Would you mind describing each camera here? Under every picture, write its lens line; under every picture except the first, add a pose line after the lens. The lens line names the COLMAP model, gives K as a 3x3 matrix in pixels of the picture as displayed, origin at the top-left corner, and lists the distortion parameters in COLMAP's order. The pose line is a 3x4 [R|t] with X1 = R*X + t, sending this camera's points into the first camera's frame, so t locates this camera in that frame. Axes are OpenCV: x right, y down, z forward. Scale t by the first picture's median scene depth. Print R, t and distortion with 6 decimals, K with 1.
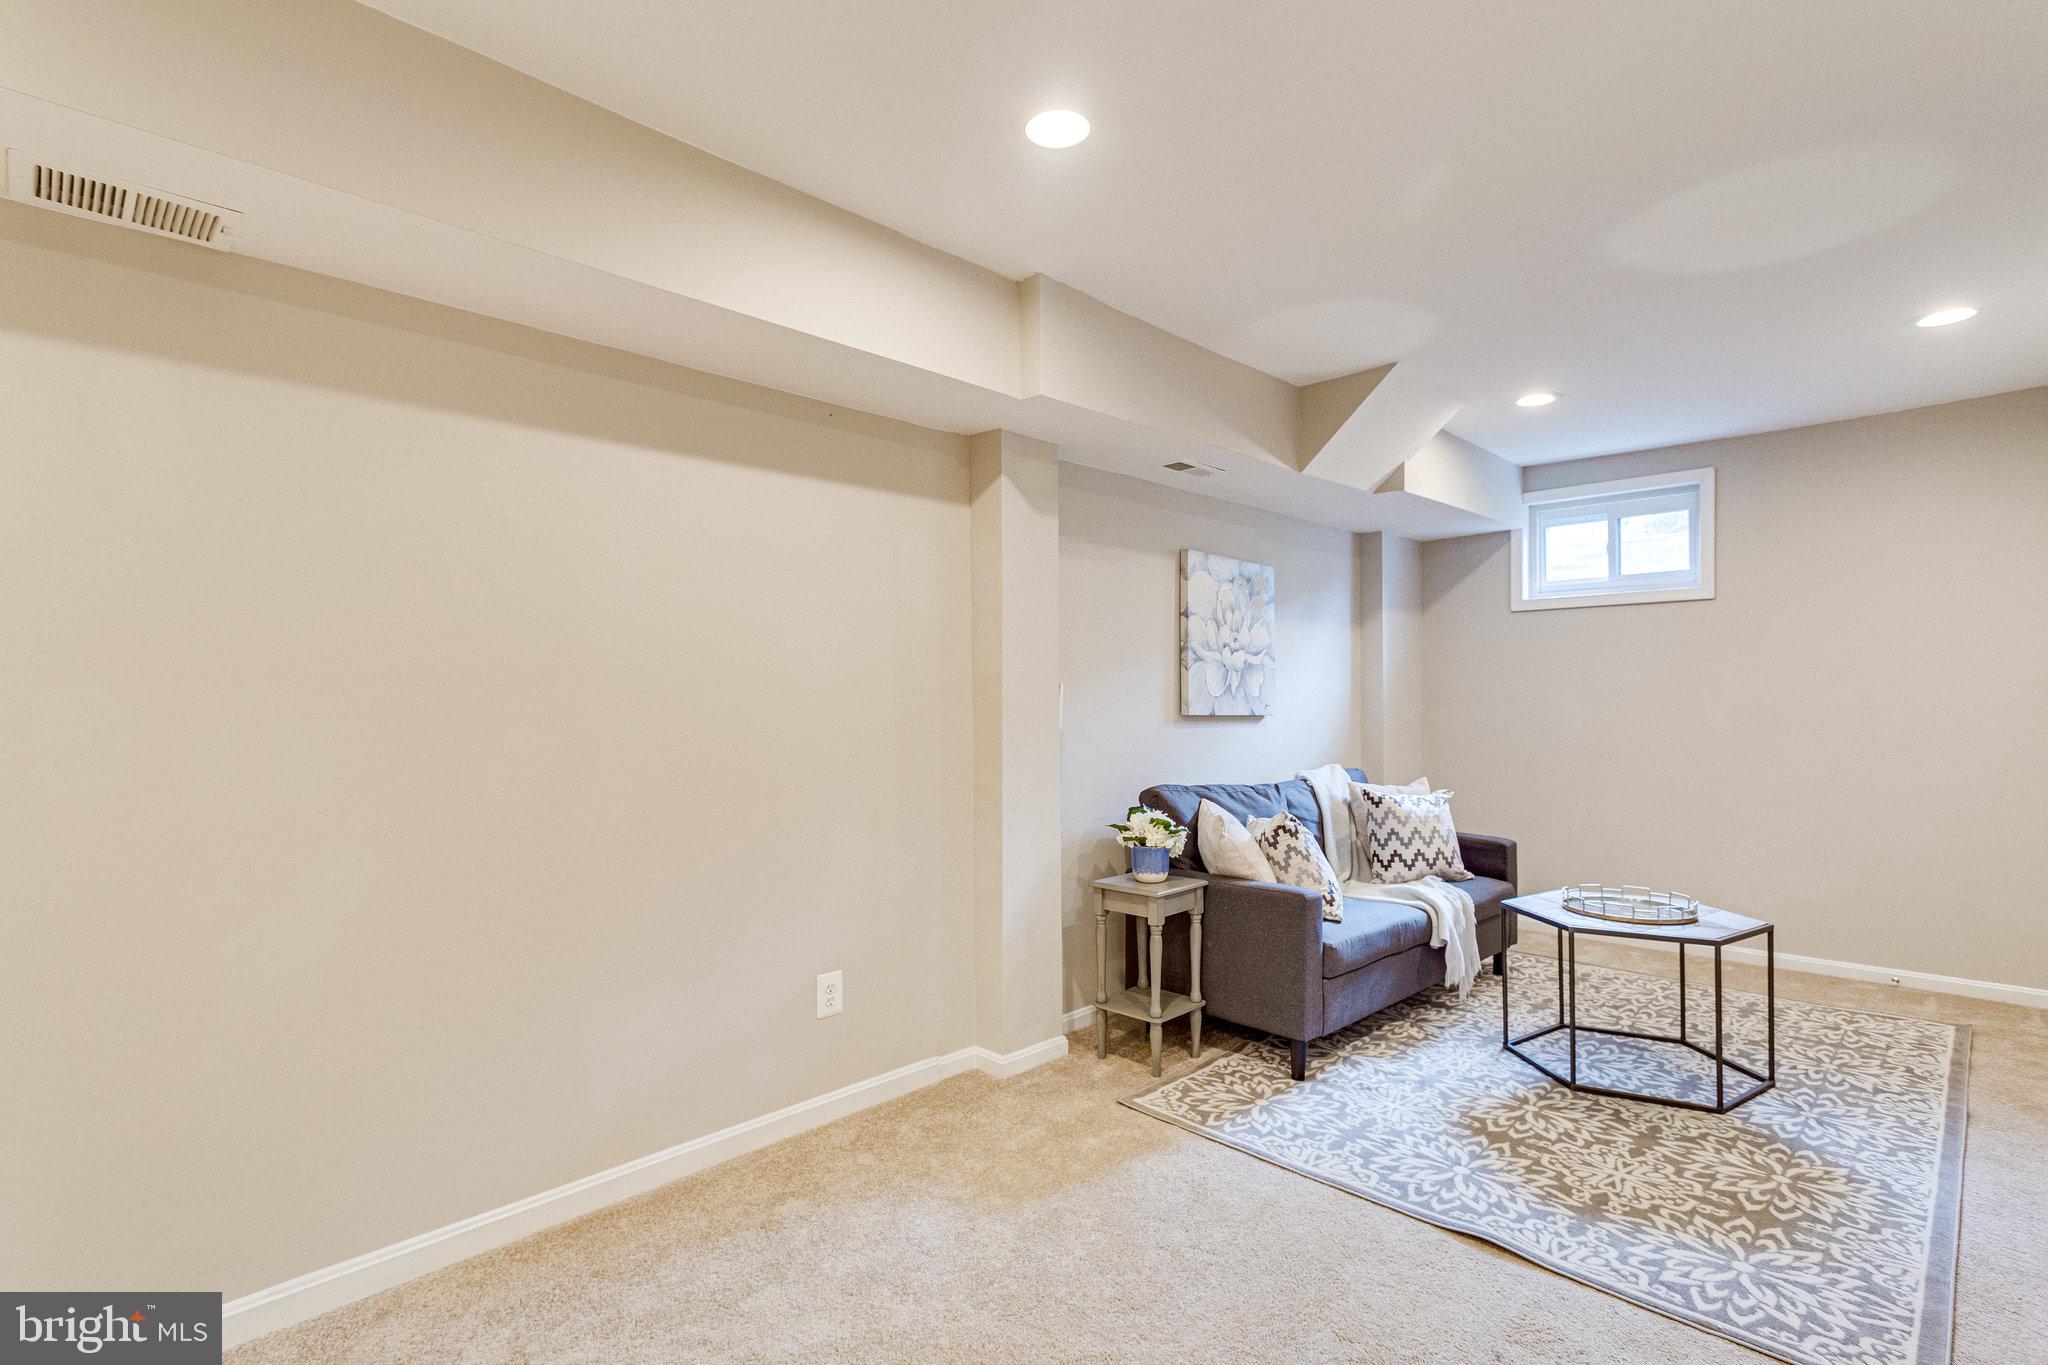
lens RADIAL K [[966.3, 0, 1022.5], [0, 966.3, 680.7], [0, 0, 1]] dist [-0.001292, -0.000341]
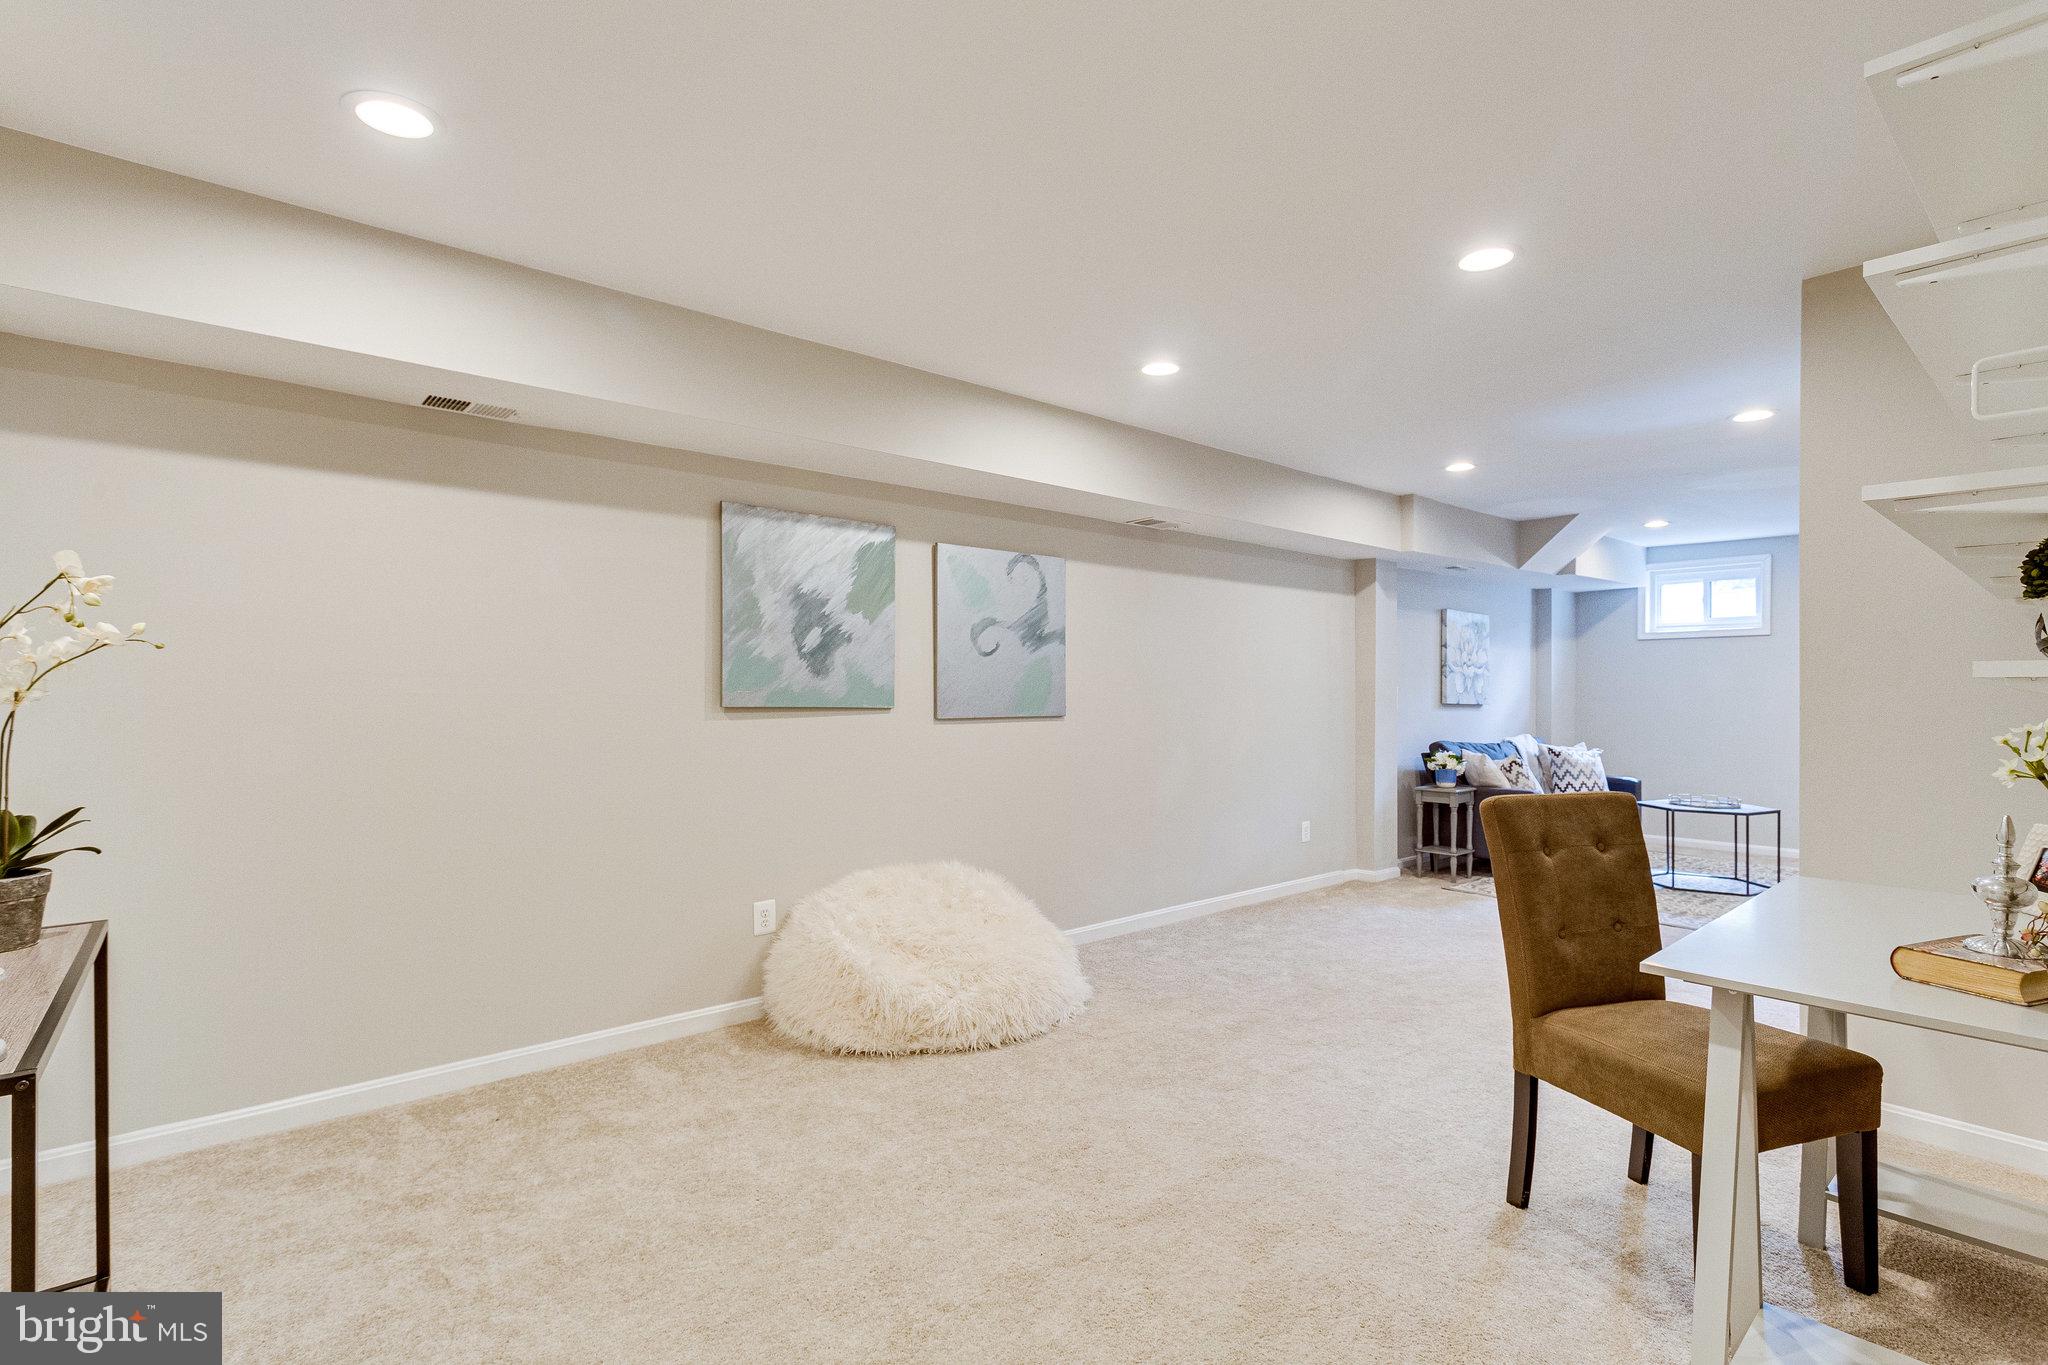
lens RADIAL K [[966.3, 0, 1021.7], [0, 966.3, 688.3], [0, 0, 1]] dist [-0.001292, -0.000341]
pose [[0.996286, 0.005566, -0.085922, -0.445131], [-0.004415, 0.999898, 0.013588, -0.012481], [0.085989, -0.013158, 0.996209, -0.812543]]
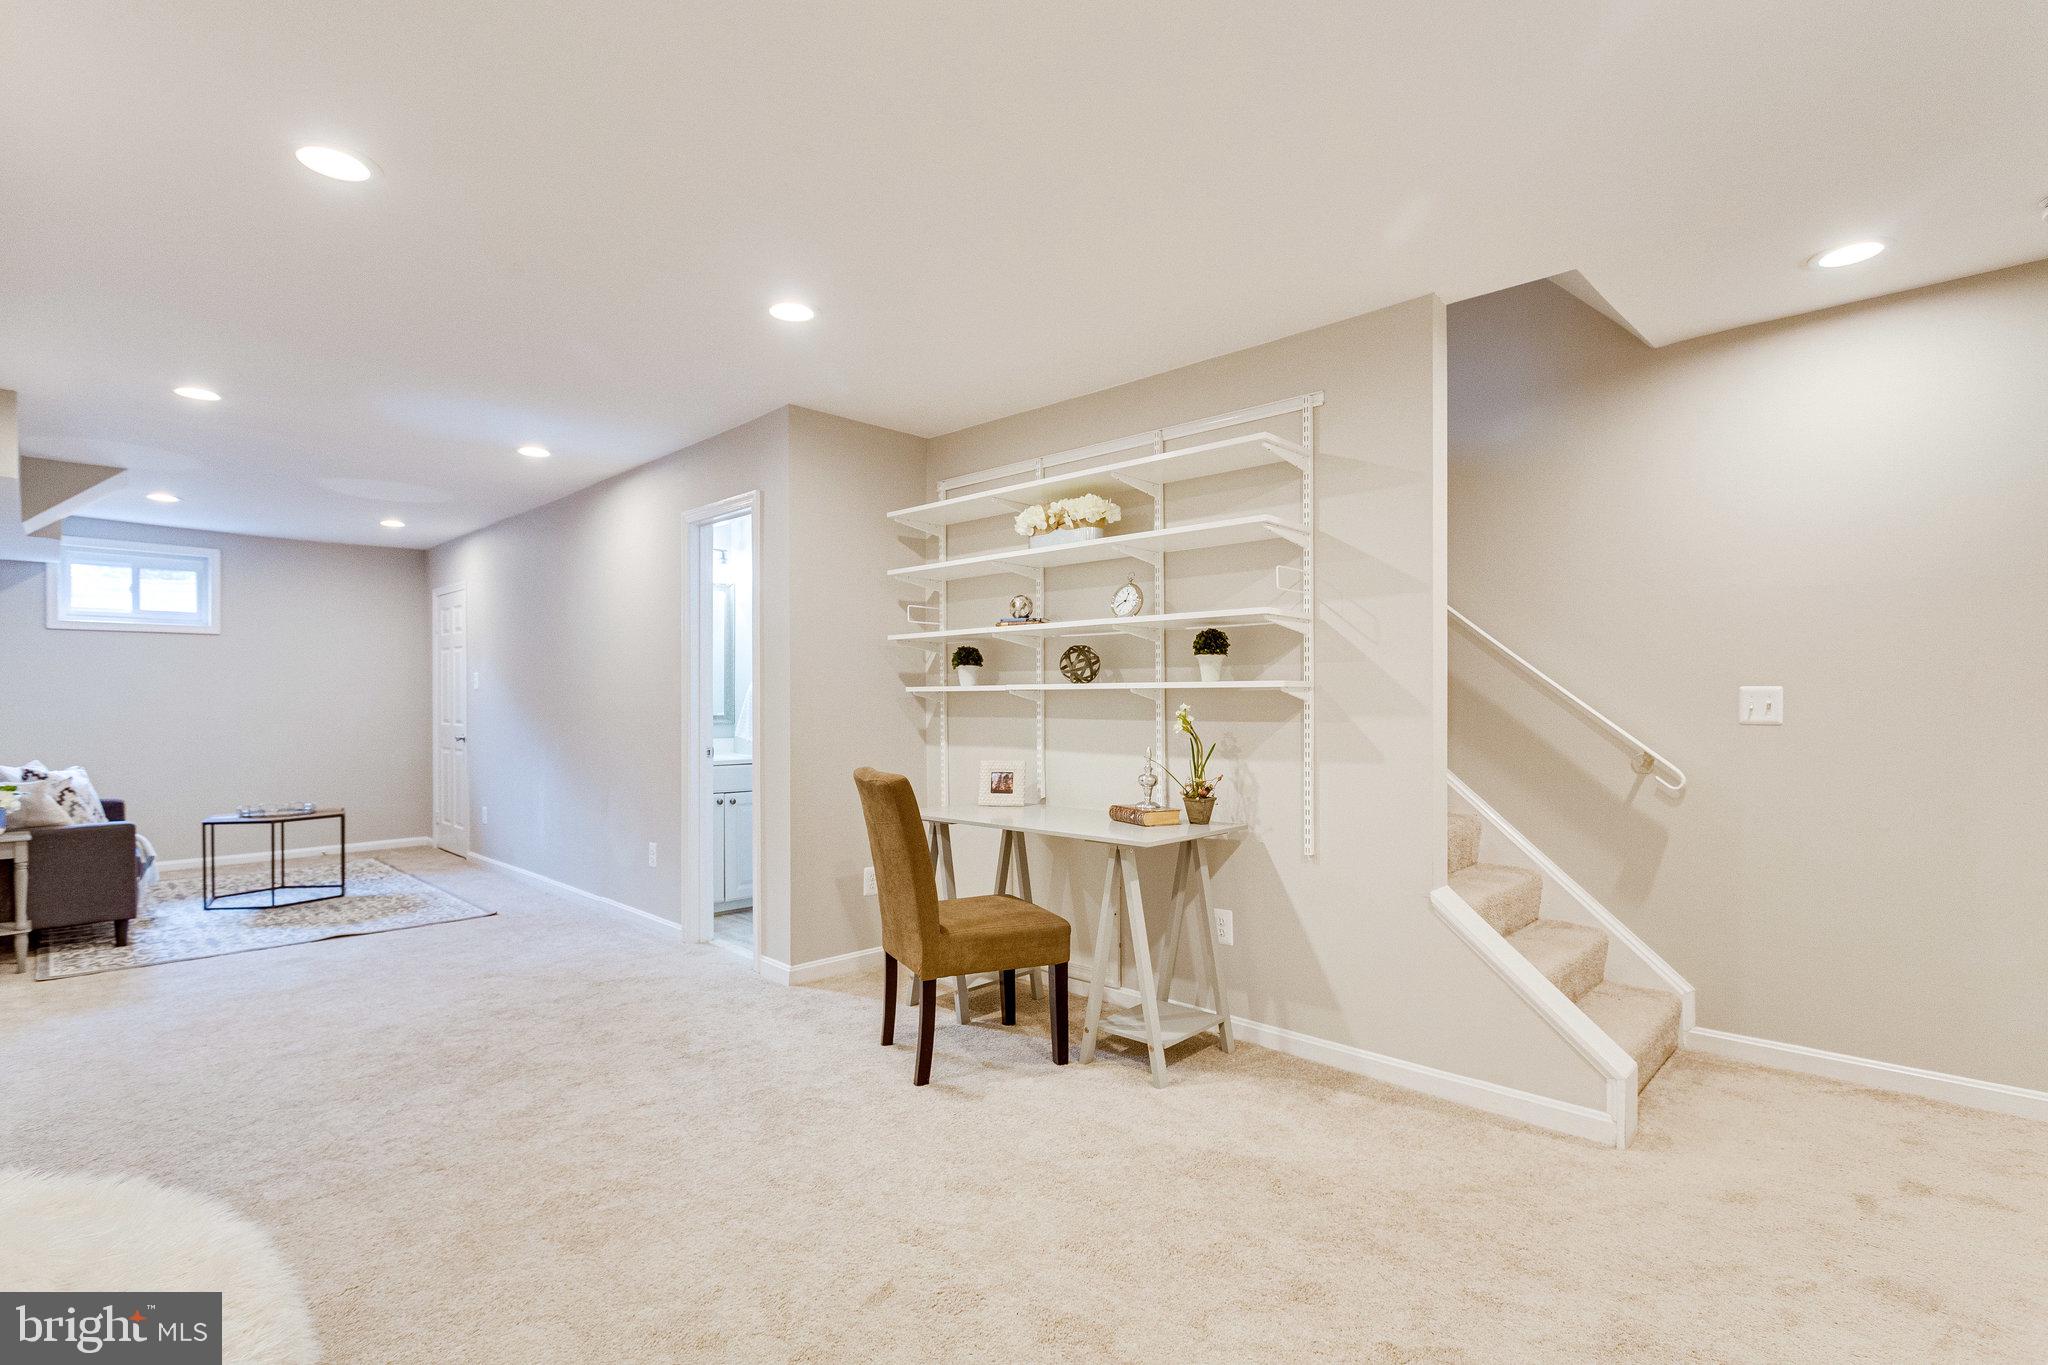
lens RADIAL K [[966.3, 0, 981.0], [0, 966.3, 725.7], [0, 0, 1]] dist [-0.001292, -0.000341]
pose [[0.017271, -0.021616, 0.999617, -0.918514], [-0.020557, 0.999547, 0.021970, 0.002327], [-0.999639, -0.020928, 0.016819, -0.286795]]
